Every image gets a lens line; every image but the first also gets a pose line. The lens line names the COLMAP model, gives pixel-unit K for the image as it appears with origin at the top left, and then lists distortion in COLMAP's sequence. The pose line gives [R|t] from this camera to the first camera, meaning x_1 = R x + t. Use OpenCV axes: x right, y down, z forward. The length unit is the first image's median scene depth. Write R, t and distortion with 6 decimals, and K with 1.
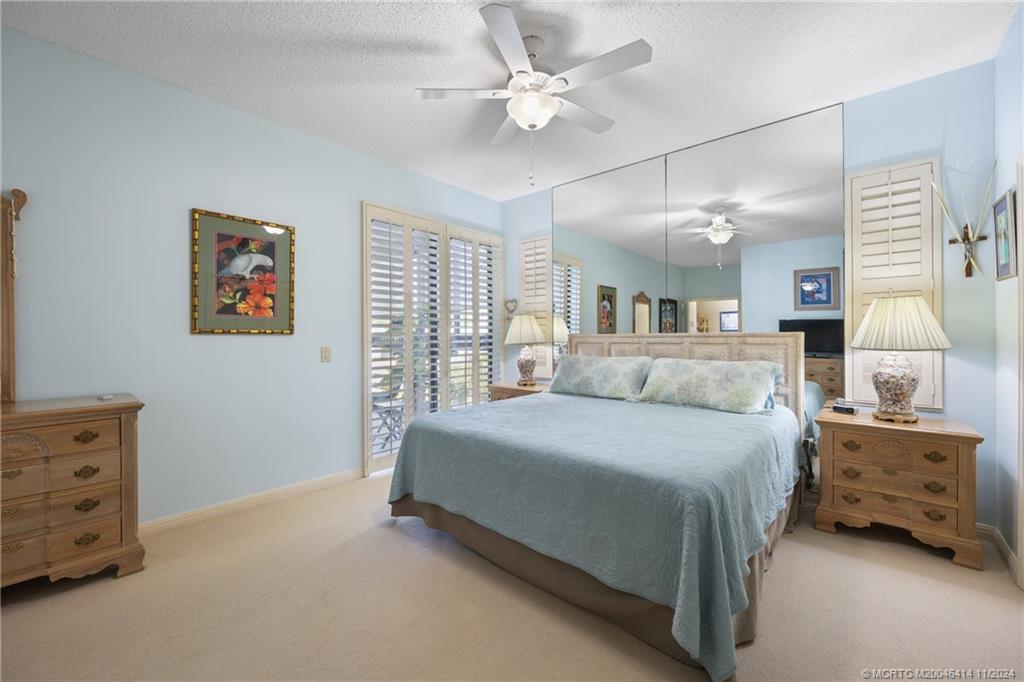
lens RADIAL K [[414.3, 0, 507.8], [0, 414.3, 337.6], [0, 0, 1]] dist [-0.000644, -0.000060]
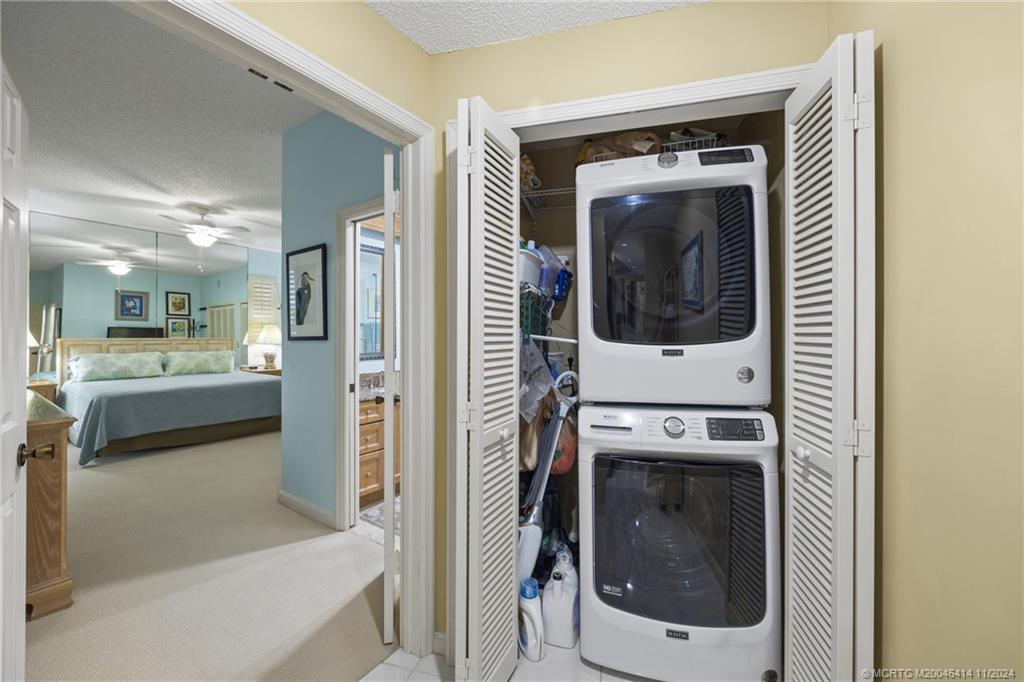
lens RADIAL K [[407.4, 0, 511.0], [0, 407.4, 337.4], [0, 0, 1]] dist [0.000245, -0.000007]
pose [[-0.099698, 0.002486, 0.995015, -1.693940], [0.002054, 0.999995, -0.002293, -0.007711], [-0.995016, 0.001816, -0.099703, -0.323427]]
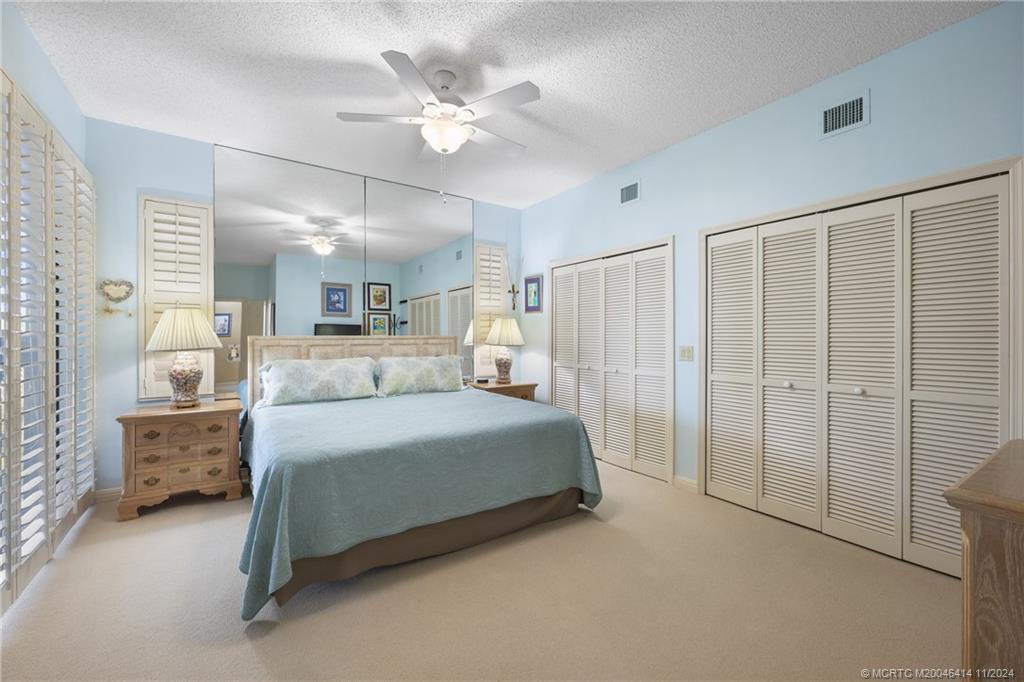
lens RADIAL K [[414.3, 0, 507.8], [0, 414.3, 337.6], [0, 0, 1]] dist [-0.000644, -0.000060]
pose [[0.255360, -0.000460, 0.966846, -0.731611], [0.001296, 0.999999, 0.000134, -0.006109], [-0.966845, 0.001219, 0.255361, 0.405469]]
